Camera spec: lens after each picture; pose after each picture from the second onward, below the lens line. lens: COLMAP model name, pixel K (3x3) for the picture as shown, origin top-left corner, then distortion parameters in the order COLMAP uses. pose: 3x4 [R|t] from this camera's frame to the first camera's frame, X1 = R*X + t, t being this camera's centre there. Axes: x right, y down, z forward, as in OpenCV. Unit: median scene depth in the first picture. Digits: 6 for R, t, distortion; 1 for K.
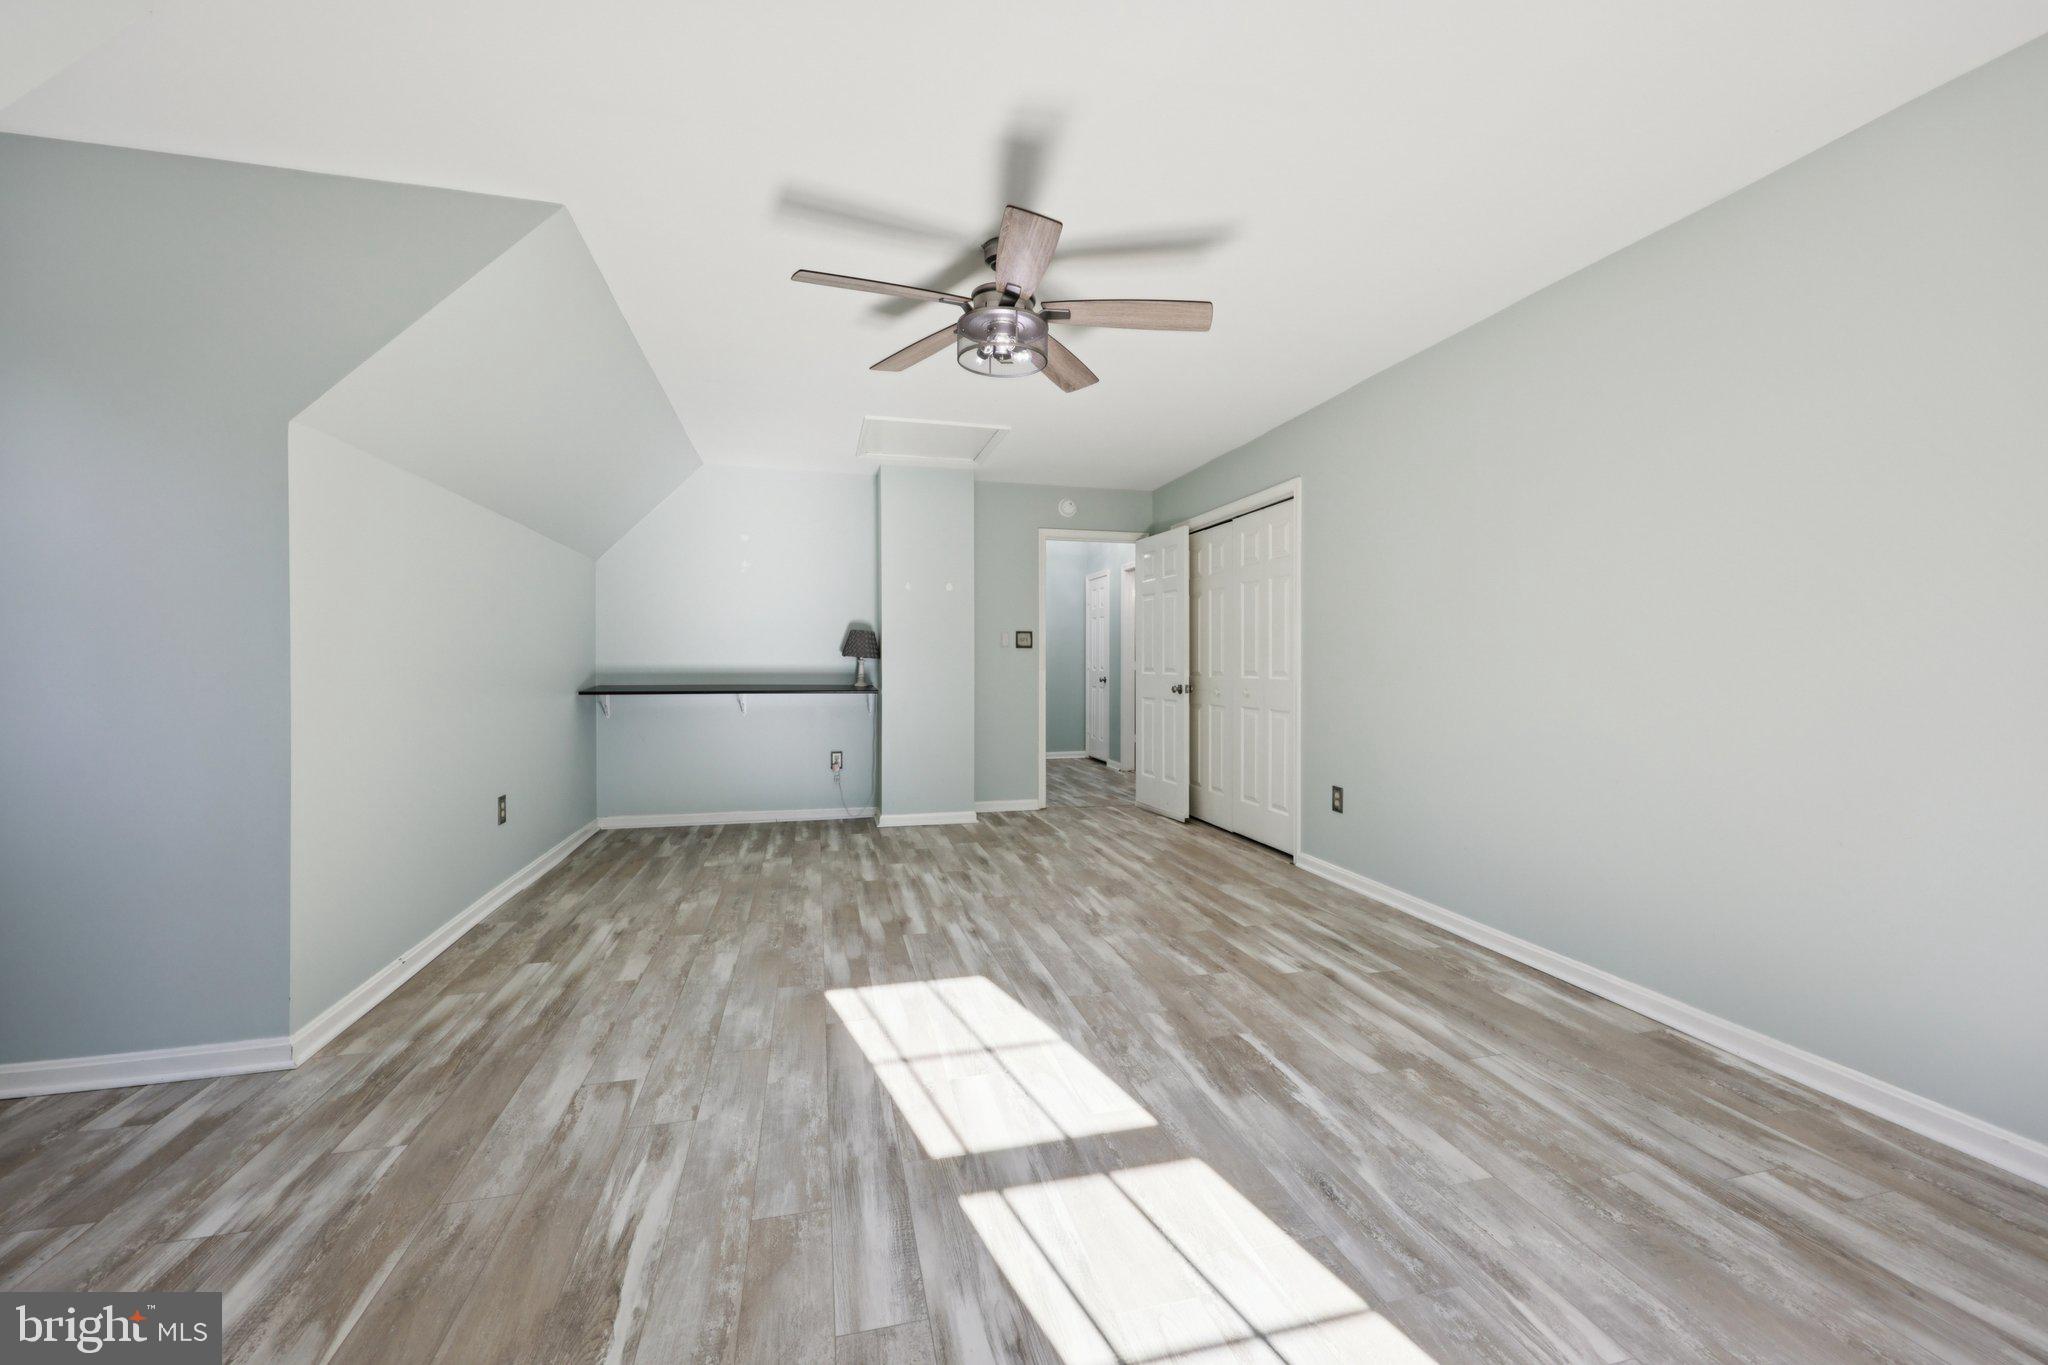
lens RADIAL K [[831.5, 0, 1028.1], [0, 831.5, 667.7], [0, 0, 1]] dist [0.000909, -0.000059]
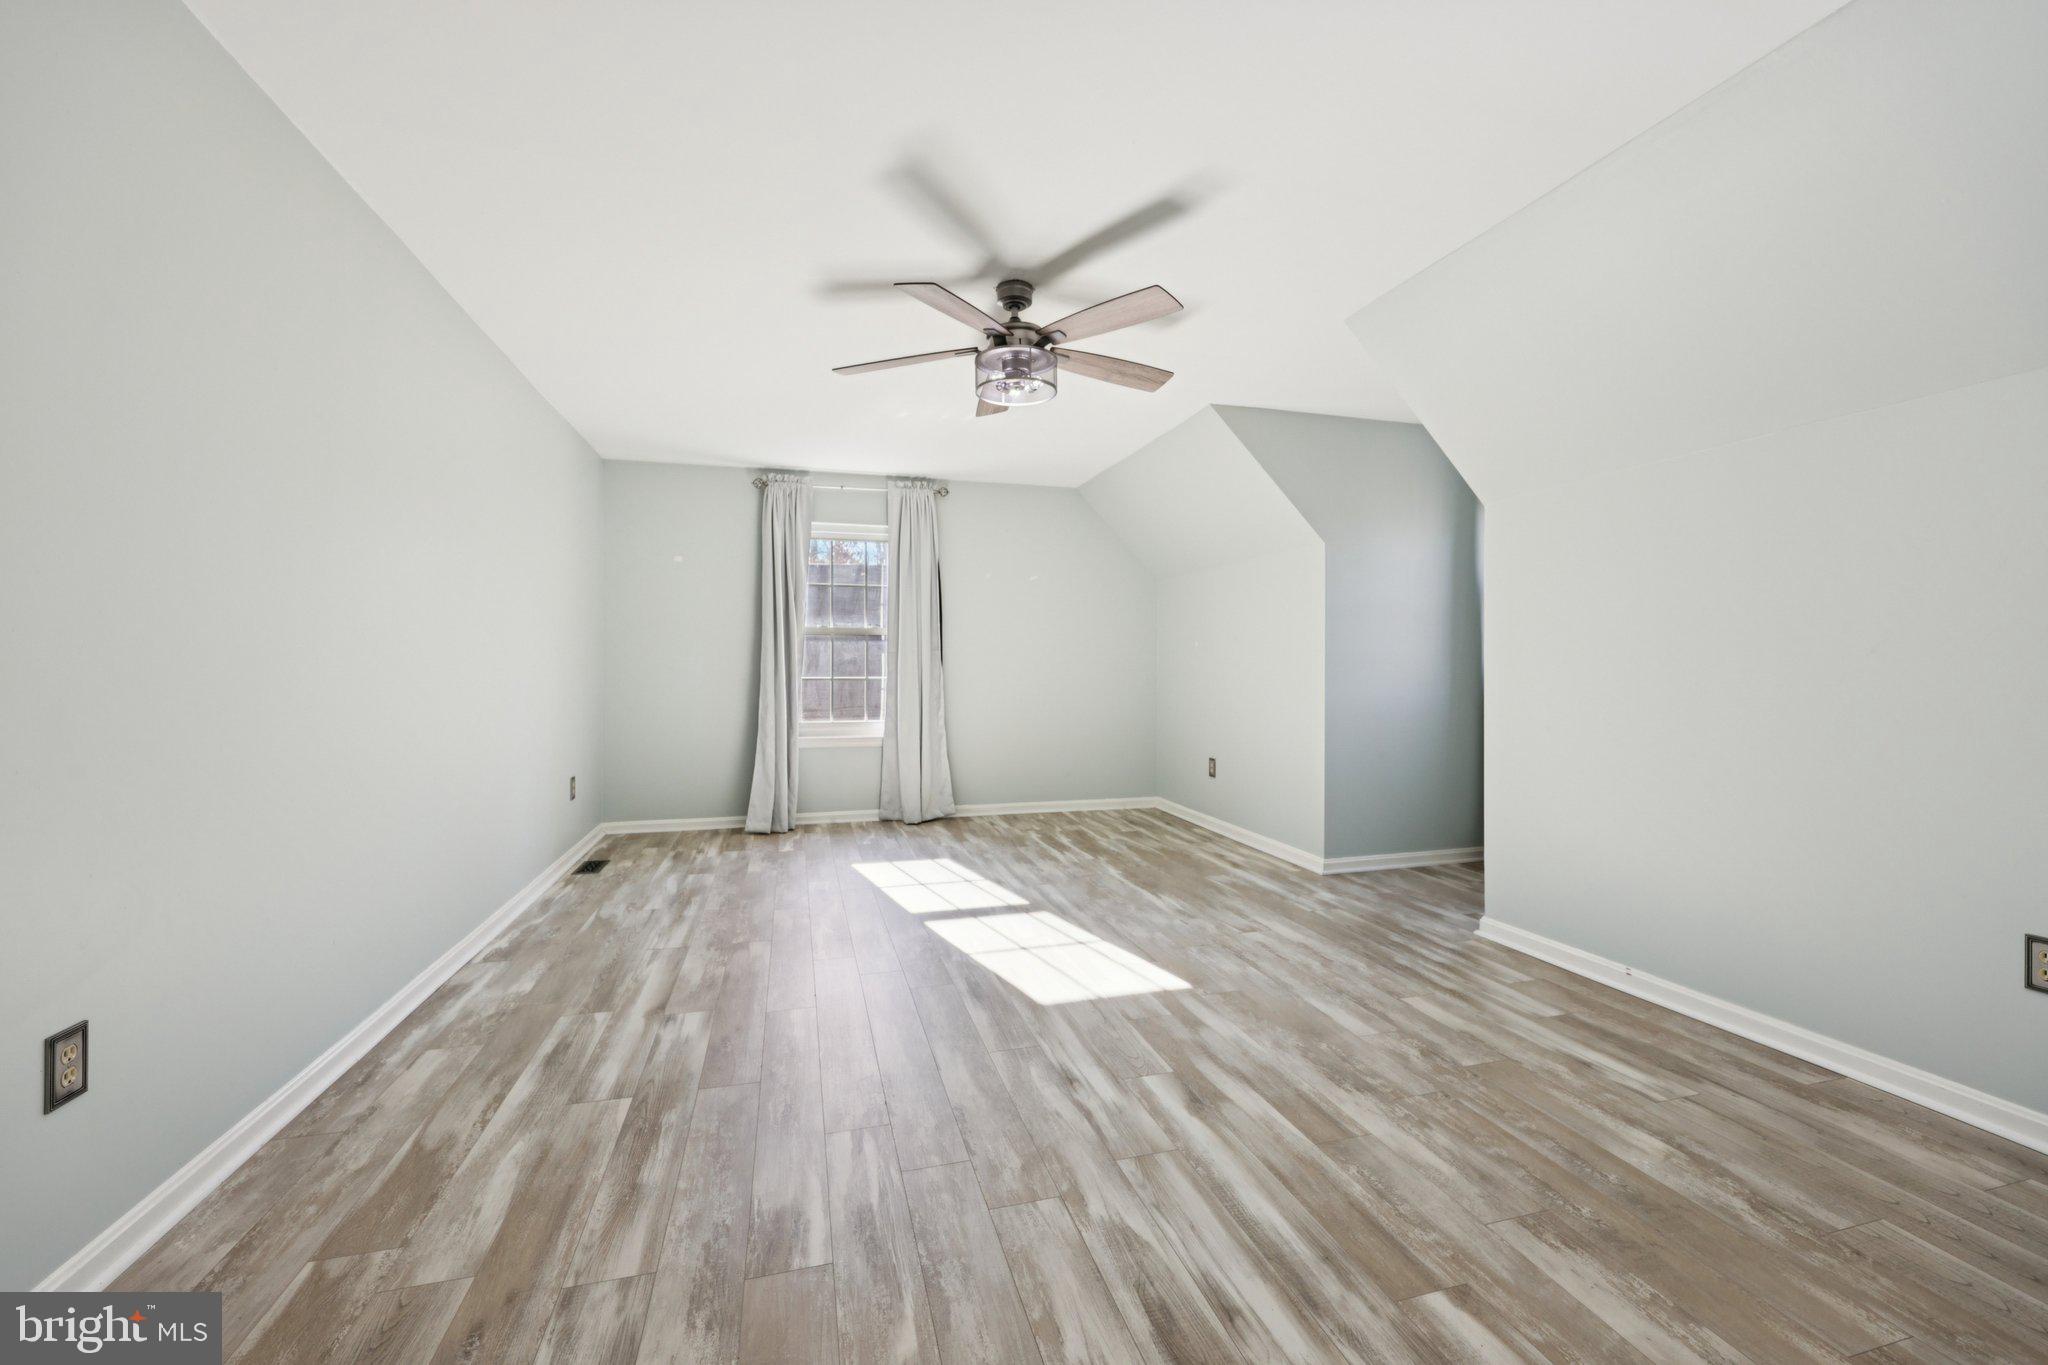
lens RADIAL K [[831.5, 0, 1028.1], [0, 831.5, 667.7], [0, 0, 1]] dist [0.000909, -0.000059]
pose [[-0.999695, -0.002984, -0.024498, -0.016824], [-0.003147, 0.999973, 0.006603, -0.010891], [0.024478, 0.006678, -0.999678, 1.872568]]
